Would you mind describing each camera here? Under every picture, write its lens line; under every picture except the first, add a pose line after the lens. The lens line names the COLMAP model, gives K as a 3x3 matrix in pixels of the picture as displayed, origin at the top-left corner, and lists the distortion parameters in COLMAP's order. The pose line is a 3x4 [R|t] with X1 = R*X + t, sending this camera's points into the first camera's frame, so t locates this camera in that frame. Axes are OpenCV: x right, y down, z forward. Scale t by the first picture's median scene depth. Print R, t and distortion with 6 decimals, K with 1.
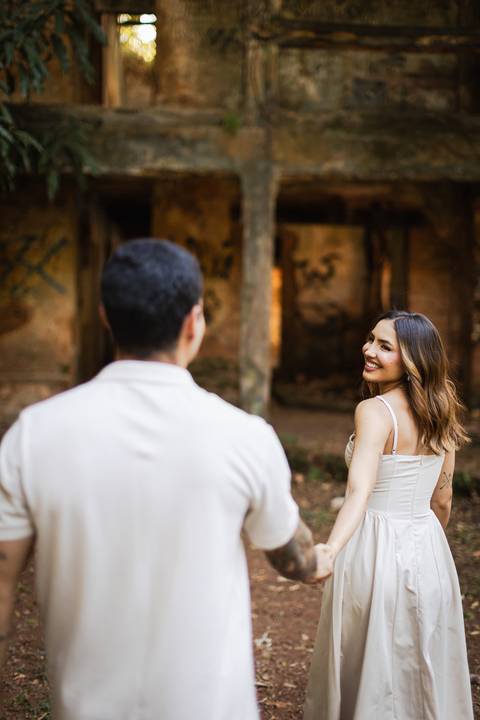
lens RADIAL K [[1023.0, 0, 240.0], [0, 1023.0, 360.0], [0, 0, 1]] dist [0.017213, -0.091998]
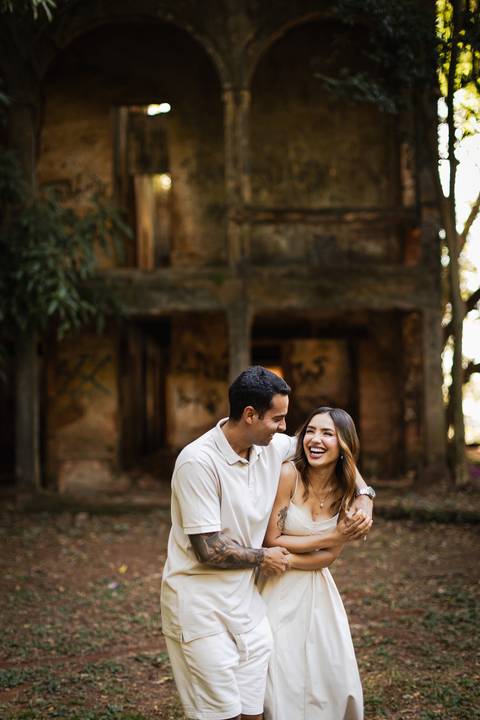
lens RADIAL K [[1023.0, 0, 240.0], [0, 1023.0, 360.0], [0, 0, 1]] dist [0.017213, -0.091998]
pose [[0.998663, -0.030690, -0.041608, 0.071613], [0.026650, 0.995177, -0.094411, 0.026144], [0.044305, 0.093176, 0.994663, -0.416455]]
